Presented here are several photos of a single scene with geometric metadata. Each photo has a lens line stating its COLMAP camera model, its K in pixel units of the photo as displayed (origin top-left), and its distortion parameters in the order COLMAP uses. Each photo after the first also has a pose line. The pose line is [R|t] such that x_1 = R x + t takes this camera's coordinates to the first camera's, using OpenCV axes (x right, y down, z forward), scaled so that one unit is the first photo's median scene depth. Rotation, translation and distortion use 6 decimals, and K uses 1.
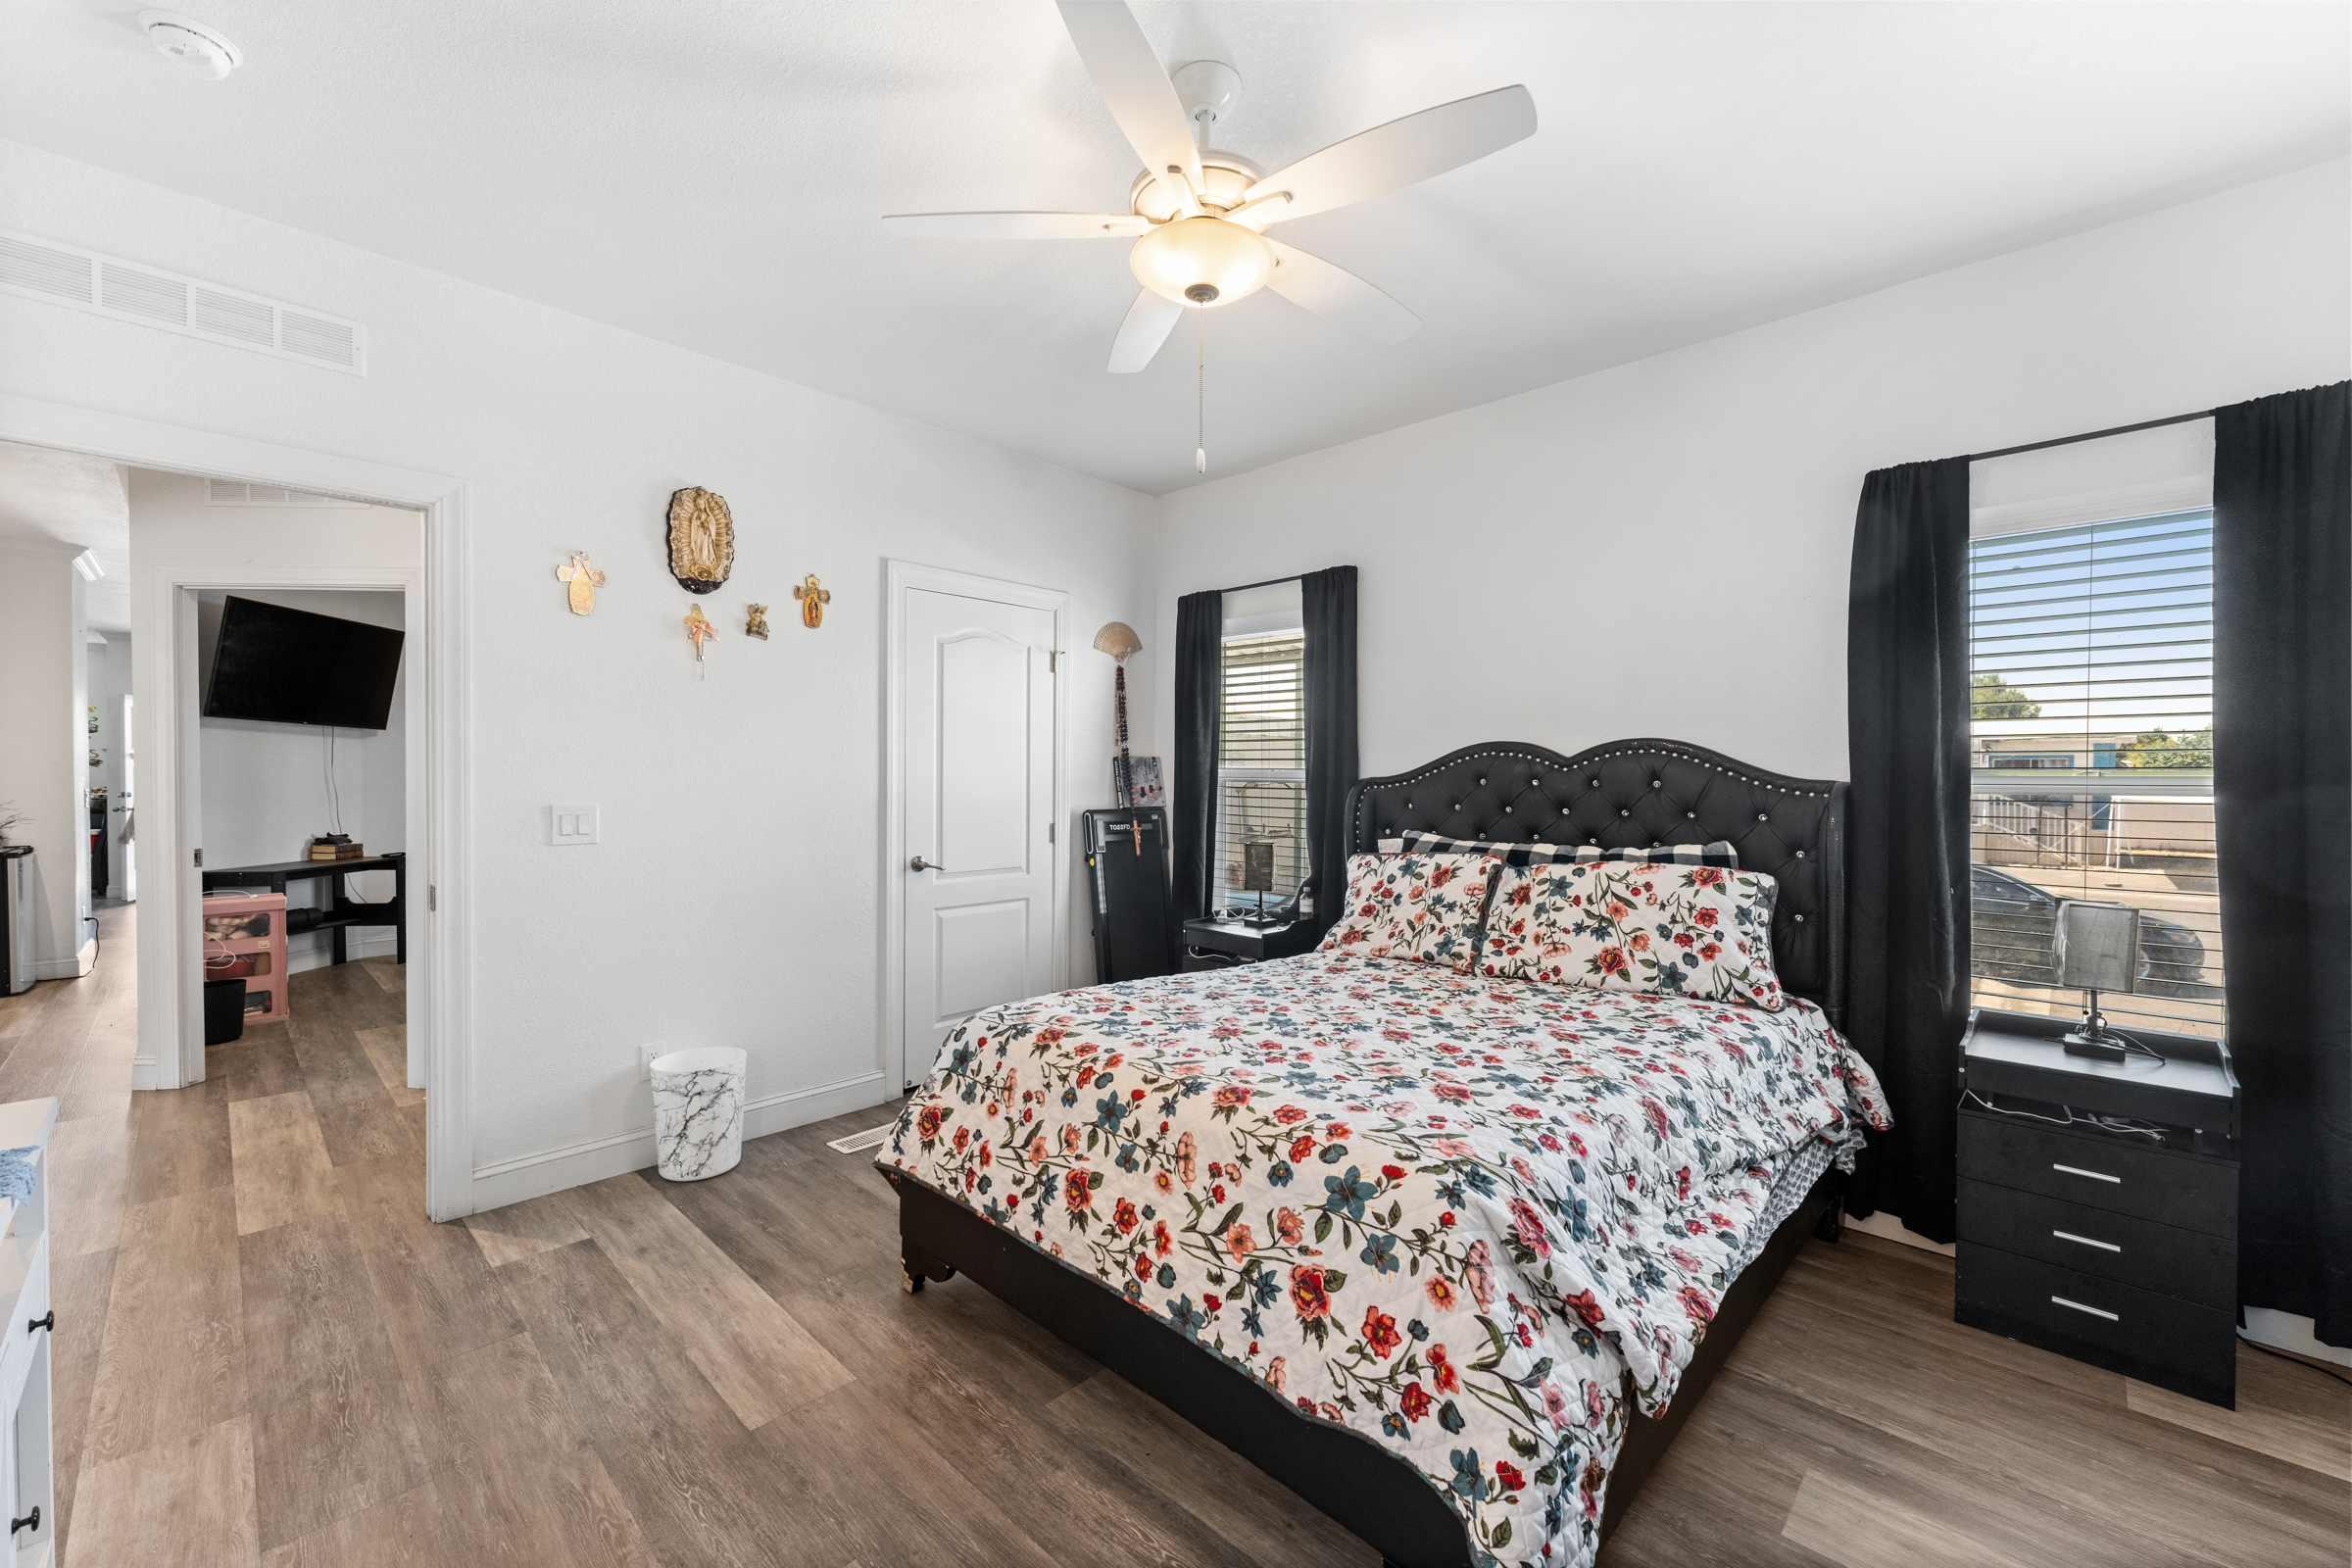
lens RADIAL K [[943.4, 0, 1178.4], [0, 943.4, 788.4], [0, 0, 1]] dist [0.003833, -0.000904]
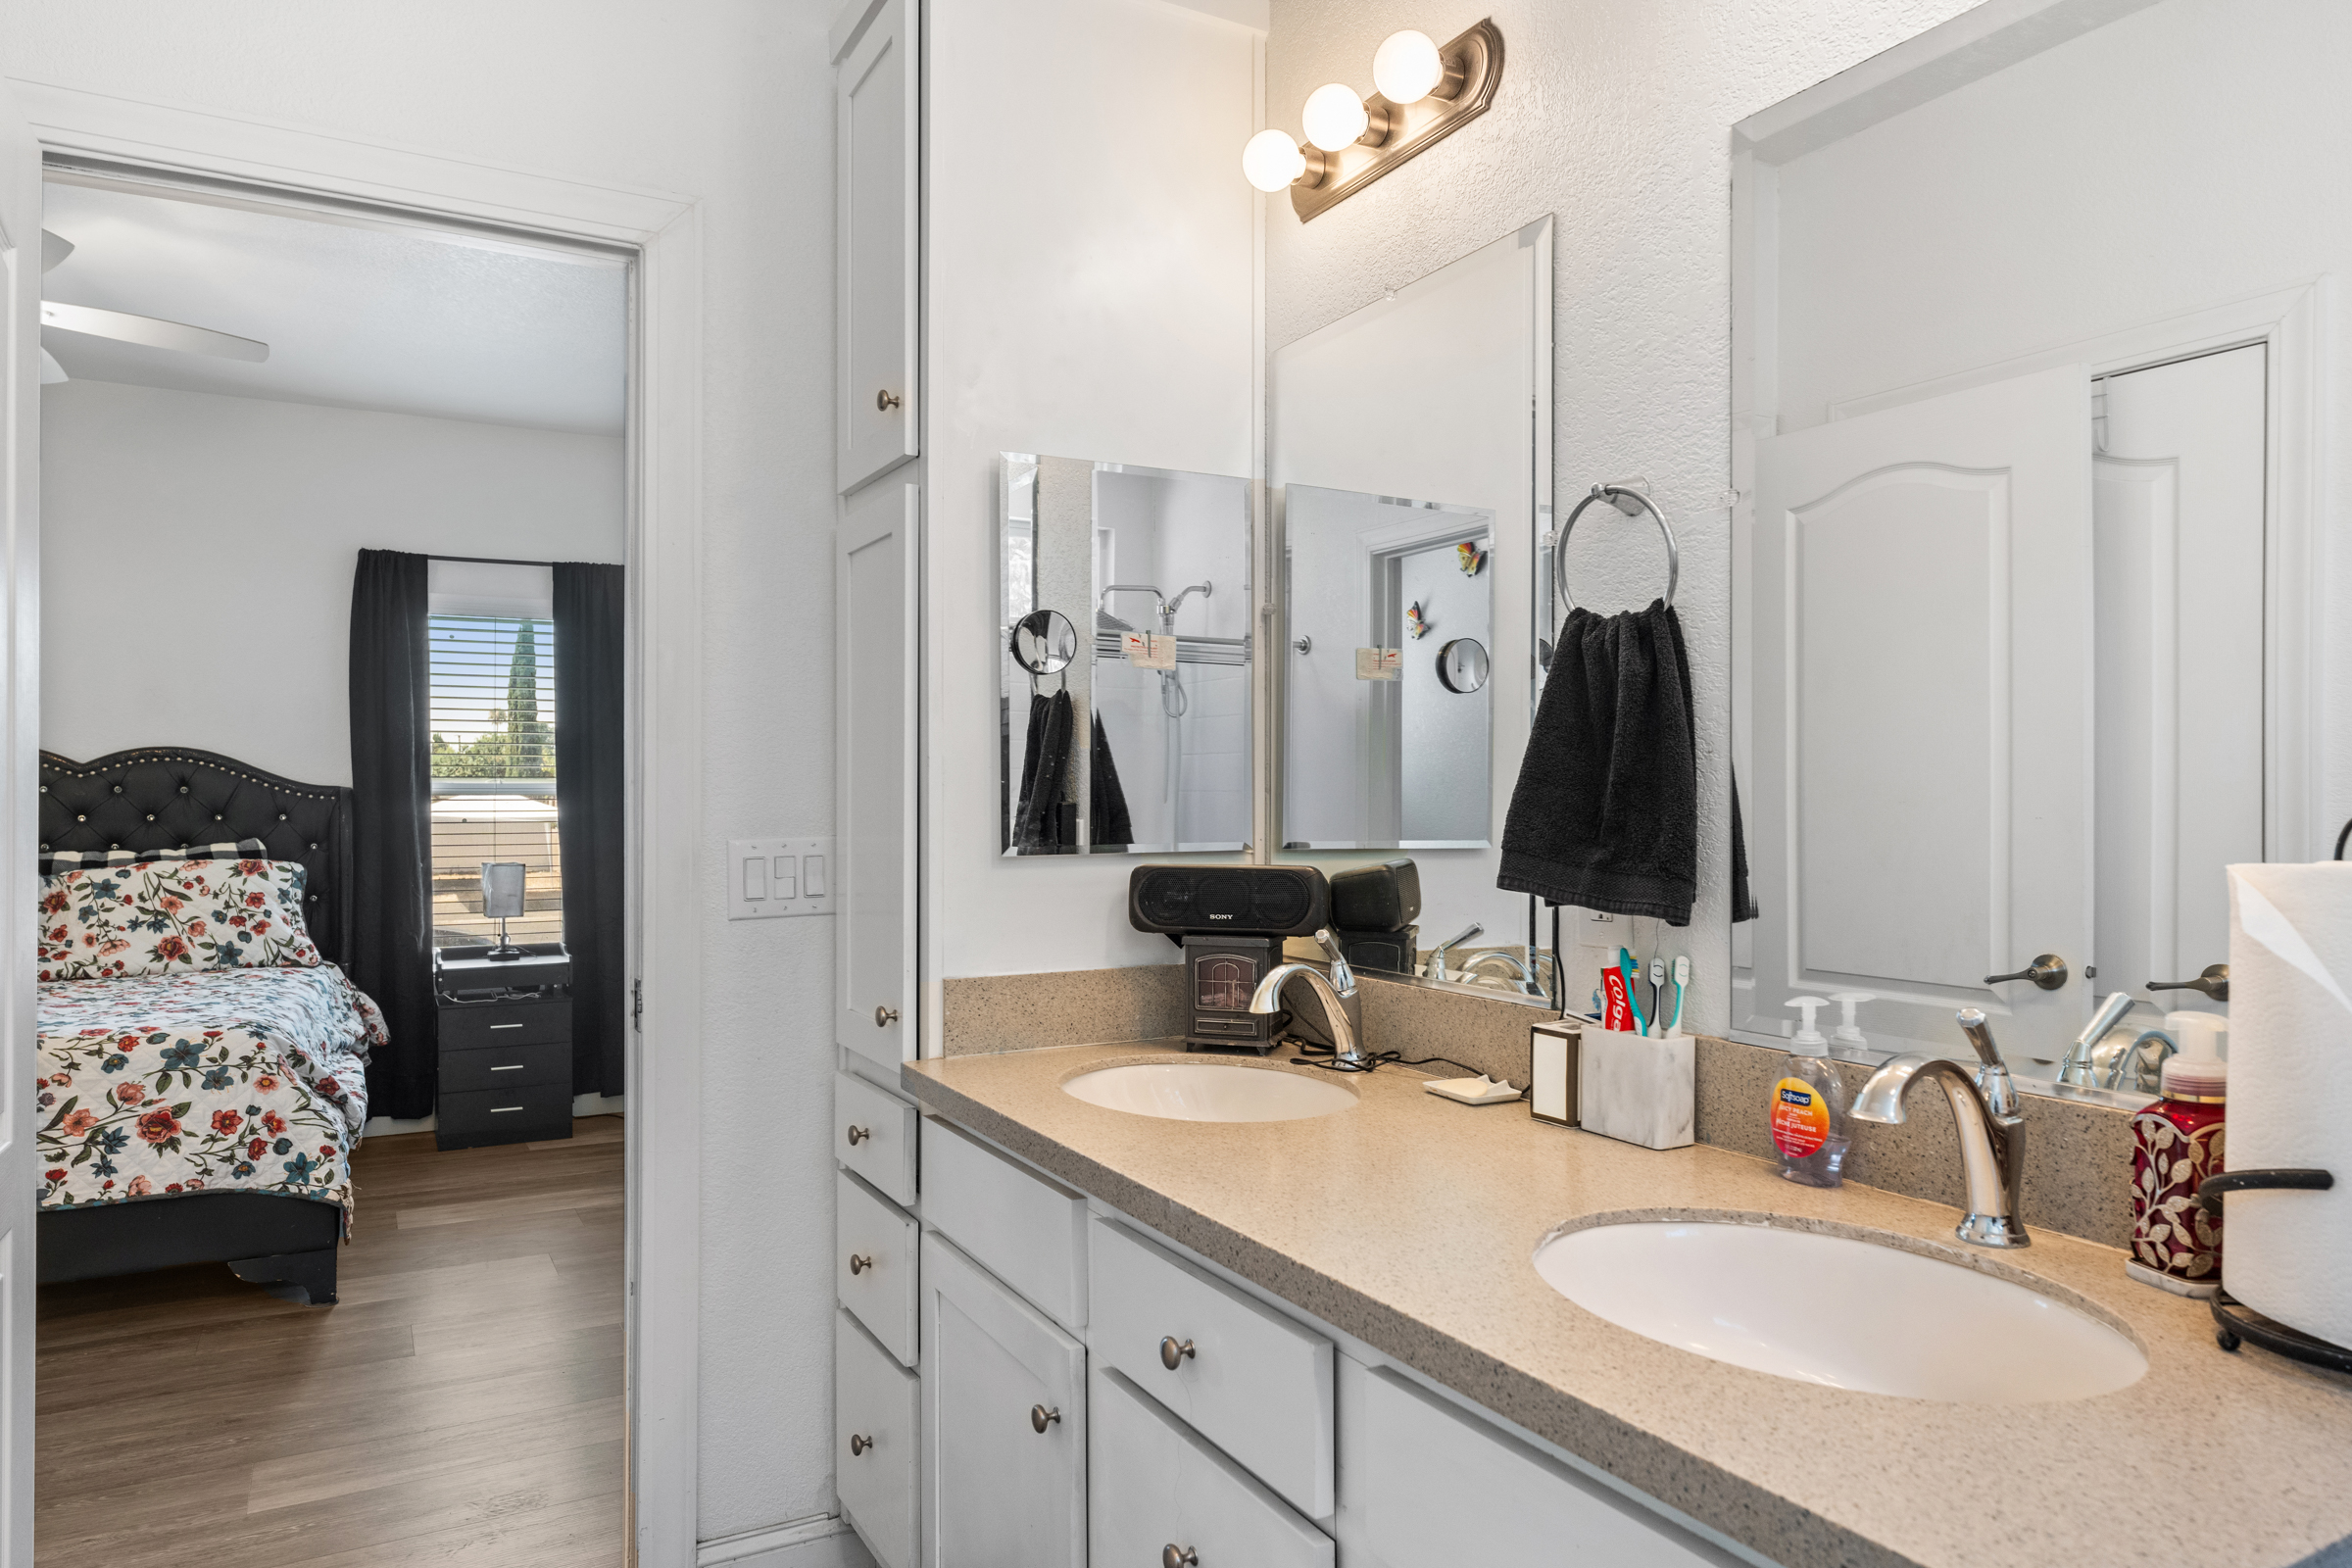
lens RADIAL K [[1529.9, 0, 1178.1], [0, 1529.9, 787.1], [0, 0, 1]] dist [-0.007485, -0.002205]
pose [[0.307450, 0.000365, 0.951564, -0.940967], [0.016792, 0.999842, -0.005809, 0.025014], [-0.951416, 0.017765, 0.307395, -0.723179]]
